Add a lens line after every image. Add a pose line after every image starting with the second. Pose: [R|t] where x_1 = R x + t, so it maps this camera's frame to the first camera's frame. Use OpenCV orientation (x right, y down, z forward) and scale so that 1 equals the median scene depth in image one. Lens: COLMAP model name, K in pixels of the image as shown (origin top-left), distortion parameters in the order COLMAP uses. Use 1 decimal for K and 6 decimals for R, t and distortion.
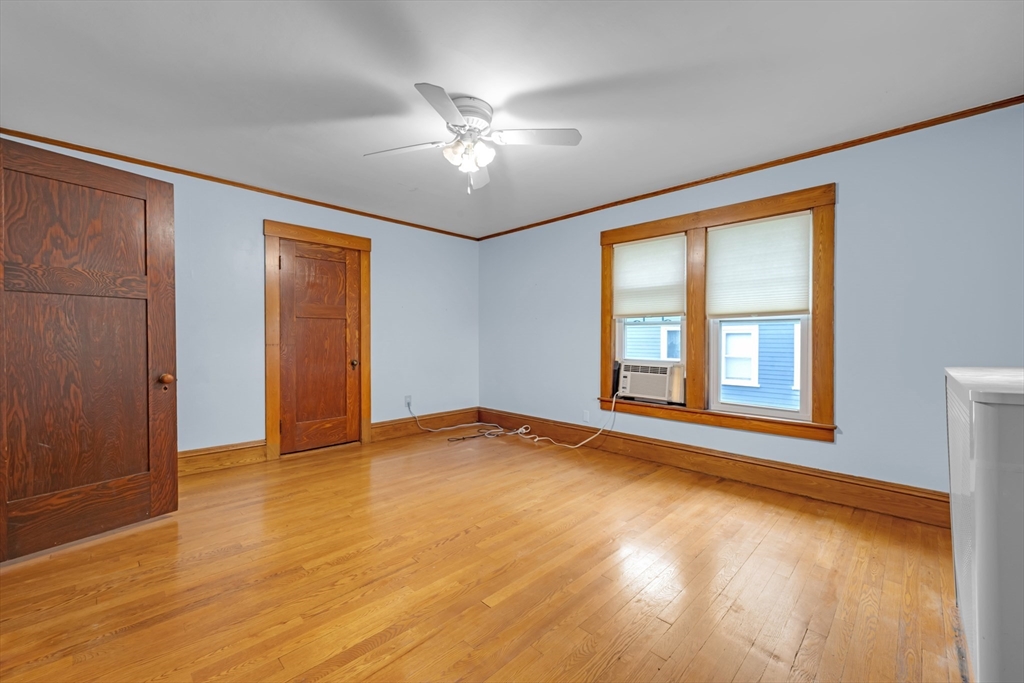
lens RADIAL K [[414.8, 0, 508.0], [0, 414.8, 340.8], [0, 0, 1]] dist [-0.003198, -0.000126]
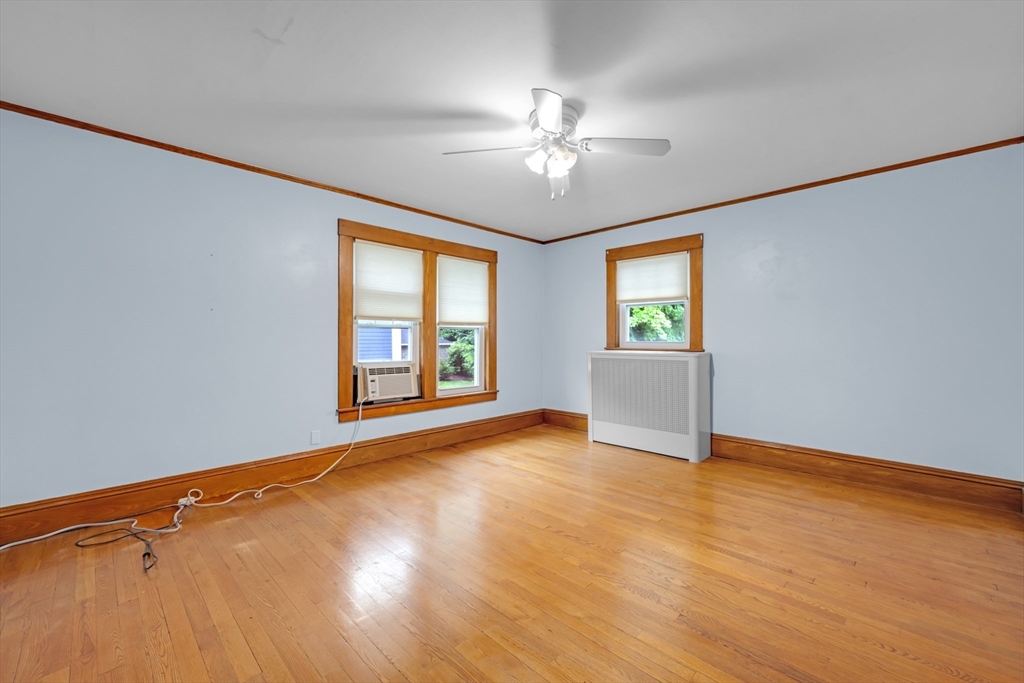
lens RADIAL K [[414.8, 0, 507.9], [0, 414.8, 337.3], [0, 0, 1]] dist [-0.003198, -0.000126]
pose [[-0.008753, 0.001461, 0.999961, -0.729744], [0.010942, 0.999939, -0.001365, -0.010212], [-0.999902, 0.010929, -0.008768, 0.738235]]
